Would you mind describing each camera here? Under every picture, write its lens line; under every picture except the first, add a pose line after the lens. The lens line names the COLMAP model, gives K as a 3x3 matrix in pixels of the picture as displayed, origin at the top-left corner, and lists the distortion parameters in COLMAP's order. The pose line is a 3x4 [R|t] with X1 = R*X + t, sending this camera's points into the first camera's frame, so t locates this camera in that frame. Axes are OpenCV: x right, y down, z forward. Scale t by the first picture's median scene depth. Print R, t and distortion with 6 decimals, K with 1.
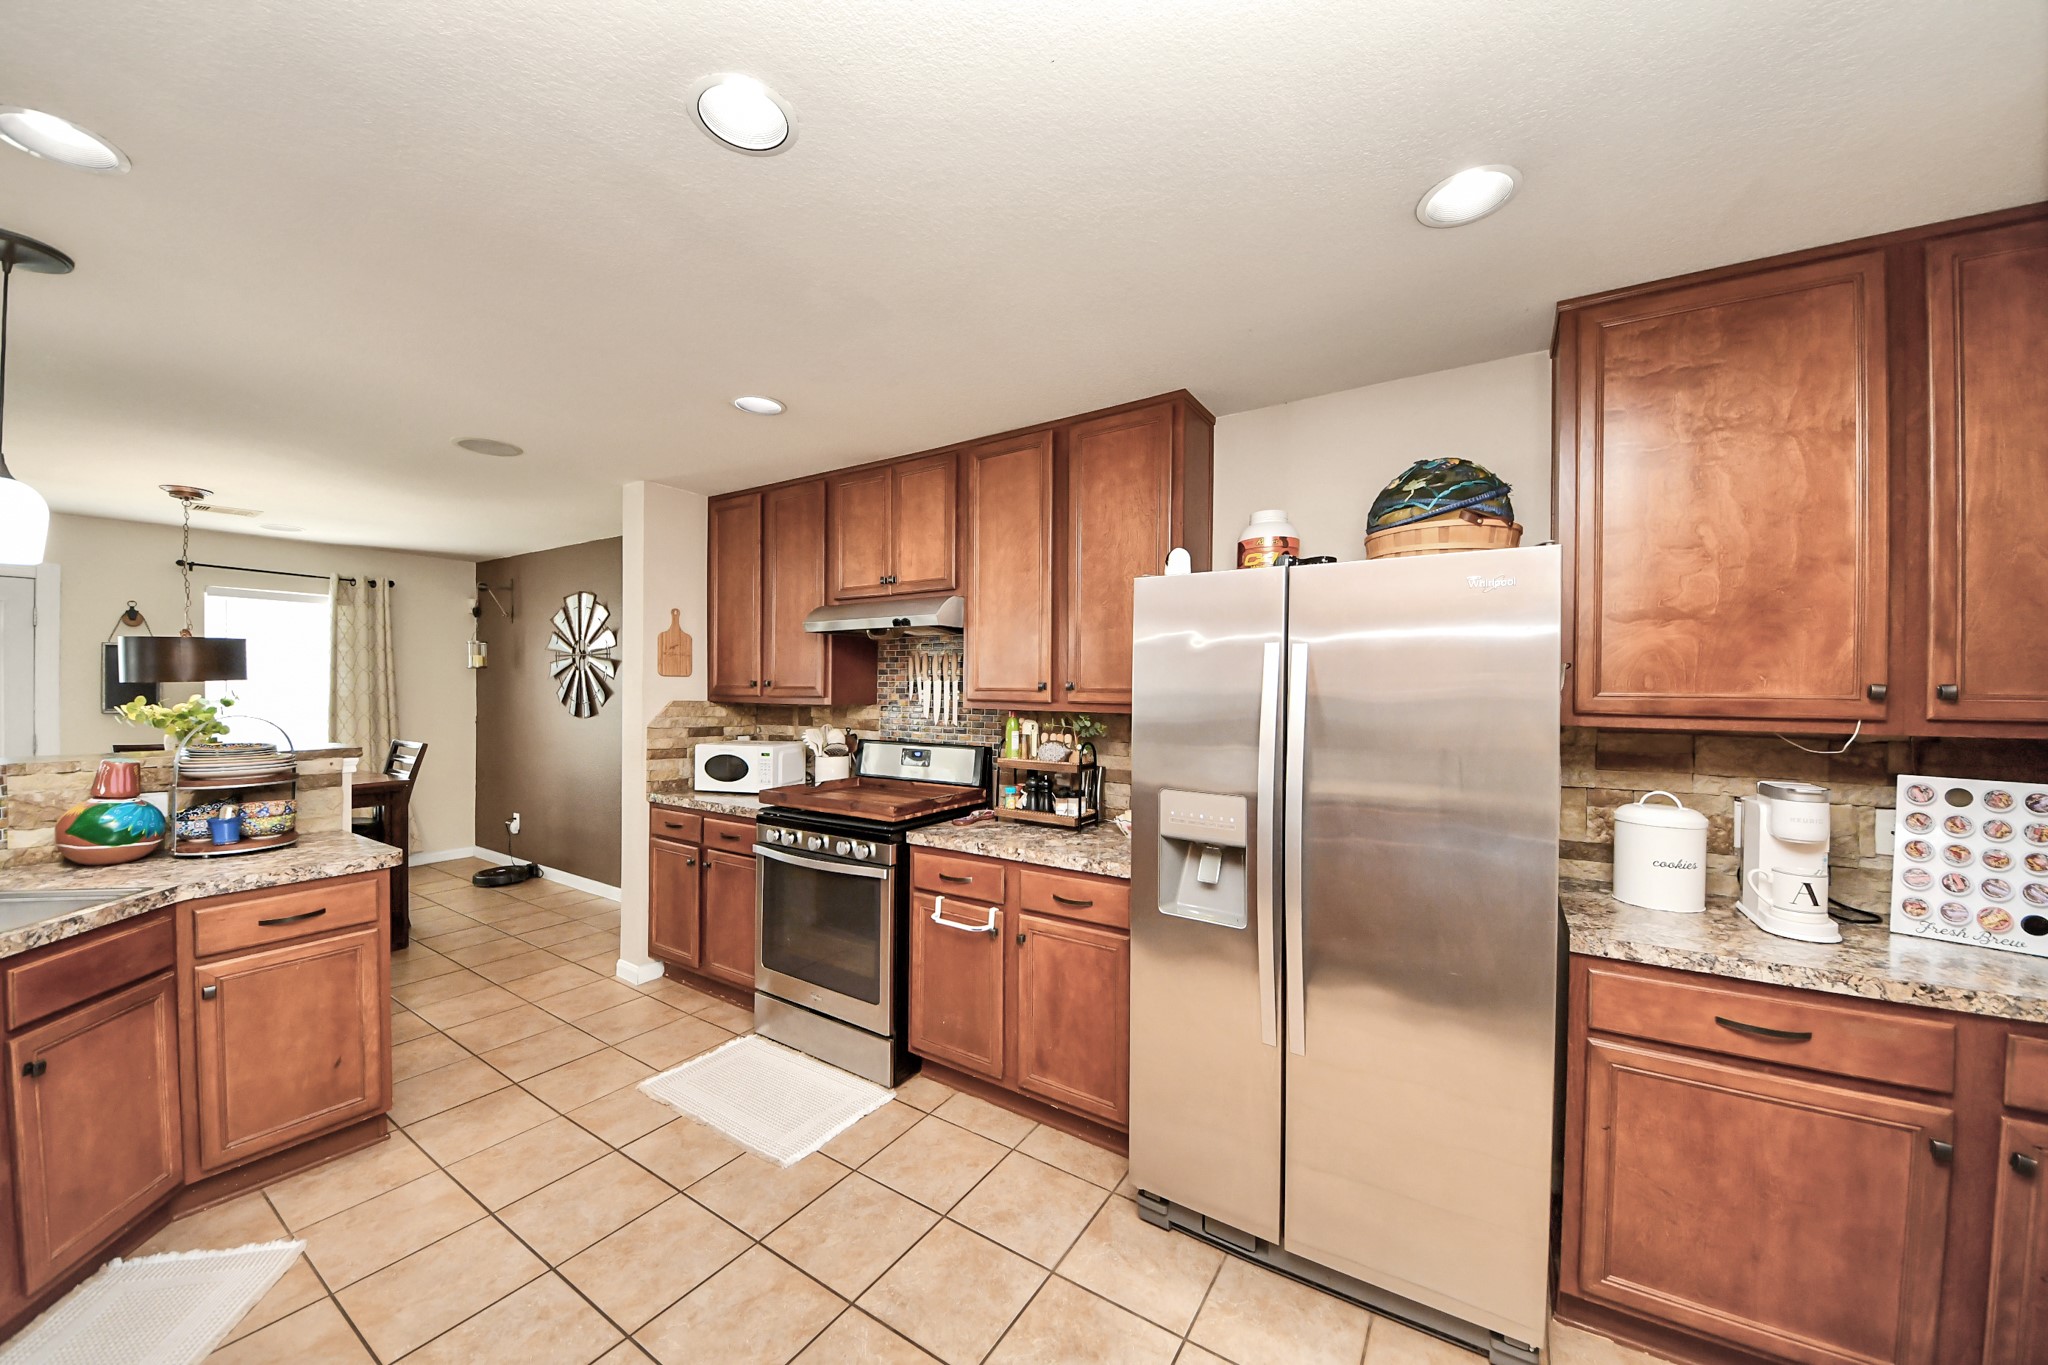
lens RADIAL K [[748.0, 0, 1016.3], [0, 748.0, 698.5], [0, 0, 1]] dist [0.002587, -0.003943]
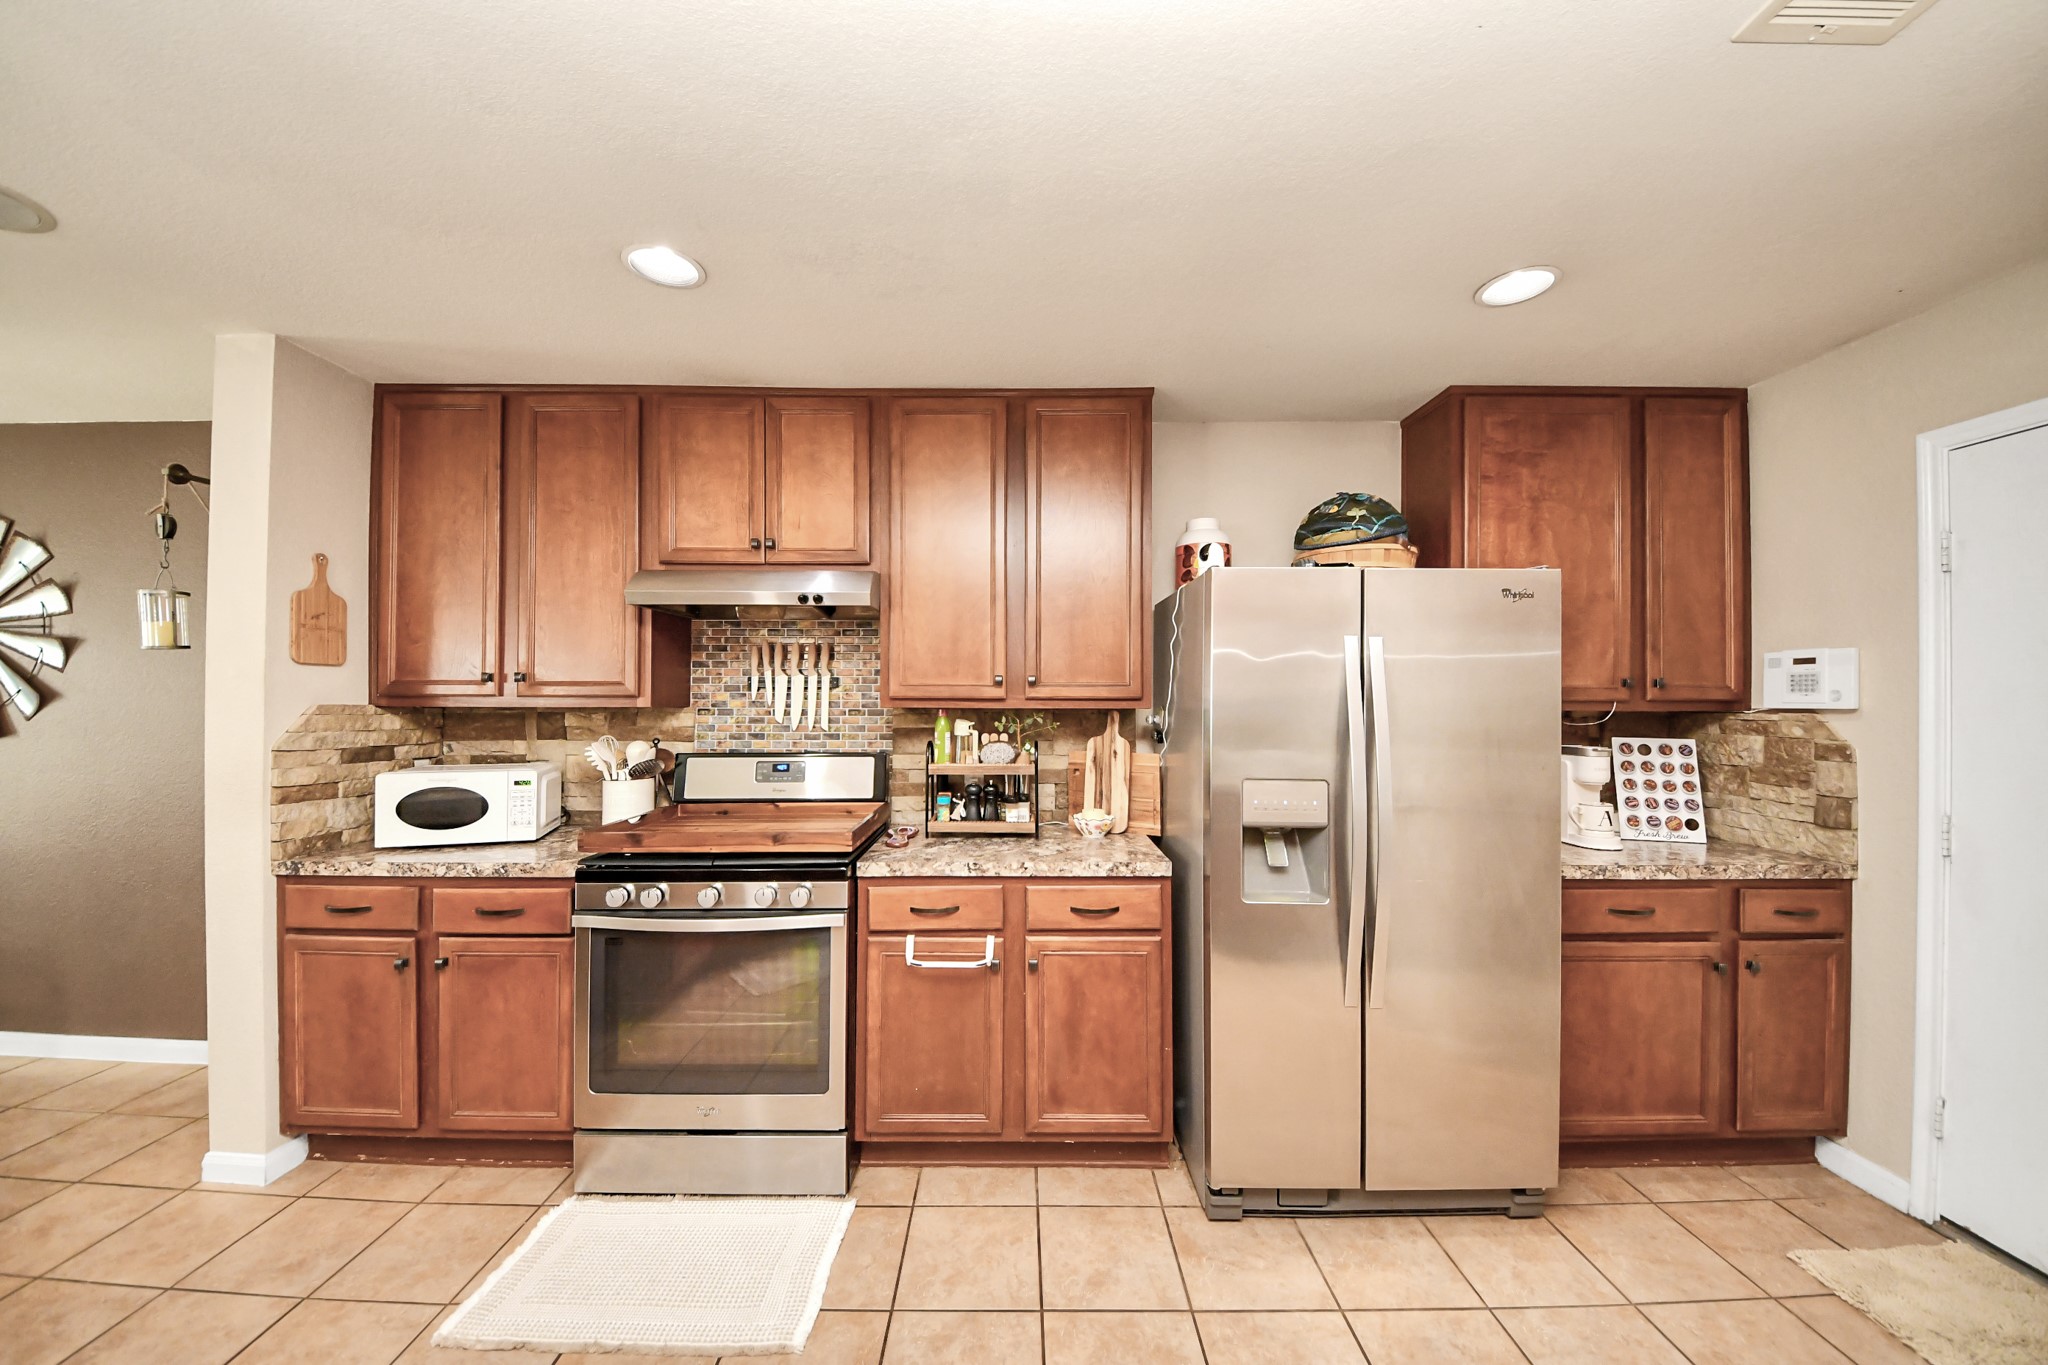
lens RADIAL K [[748.0, 0, 1031.5], [0, 748.0, 700.5], [0, 0, 1]] dist [0.002587, -0.003943]
pose [[0.831025, -0.006777, 0.556194, -0.432346], [0.011211, 0.999927, -0.004566, 0.011794], [-0.556122, 0.010030, 0.831040, 0.234508]]
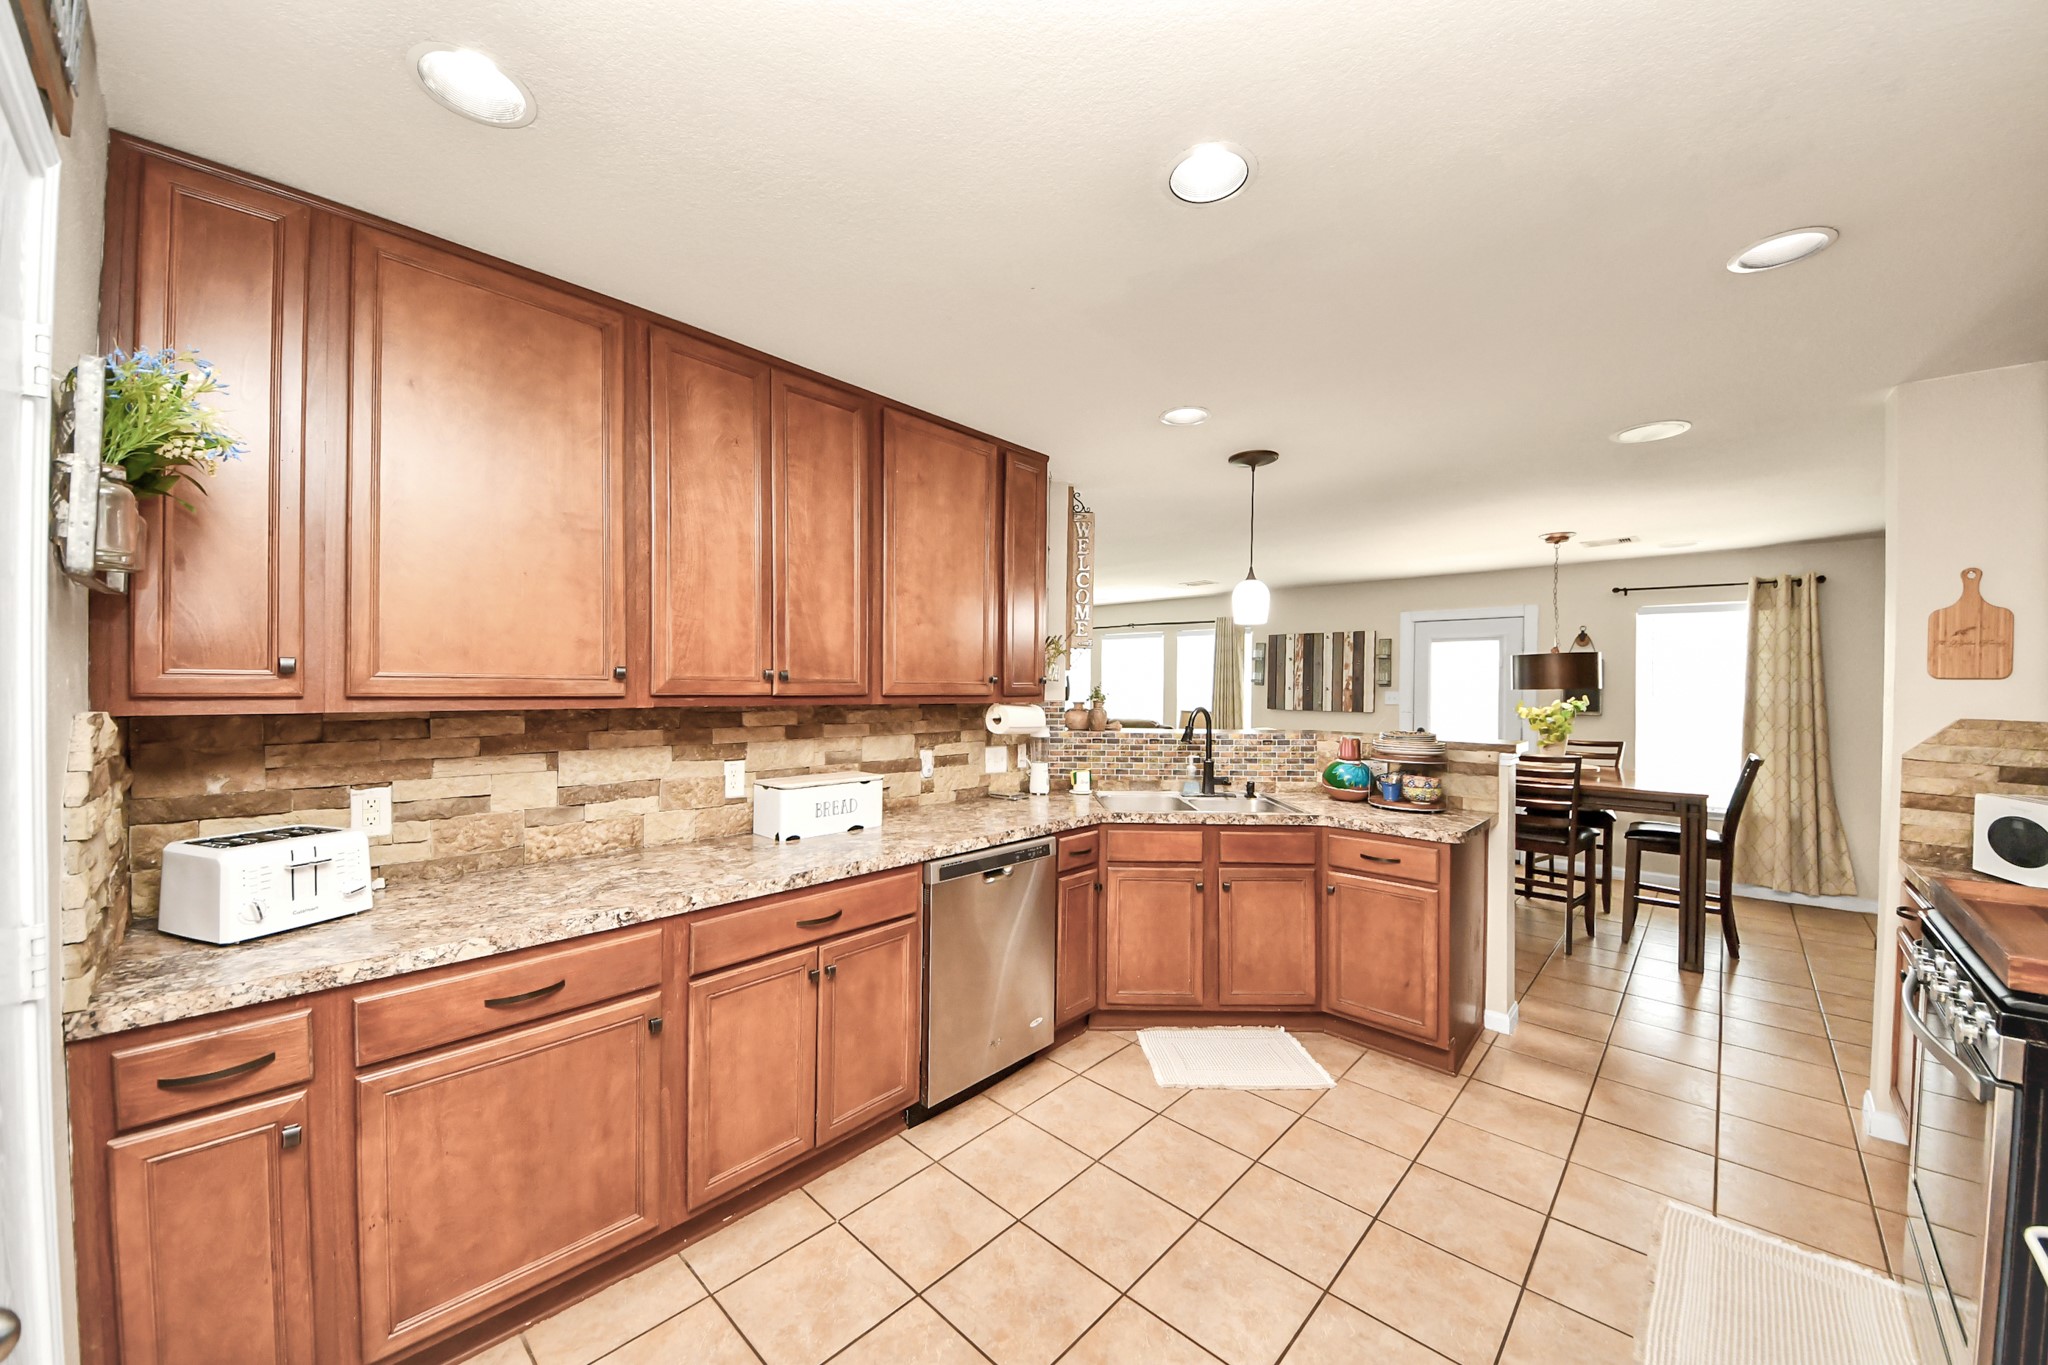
lens RADIAL K [[748.0, 0, 1002.2], [0, 748.0, 692.4], [0, 0, 1]] dist [0.002587, -0.003943]
pose [[-0.188439, 0.002981, -0.982080, 0.403097], [-0.029752, 0.999519, 0.008743, -0.001329], [0.981634, 0.030867, -0.188260, 0.464759]]
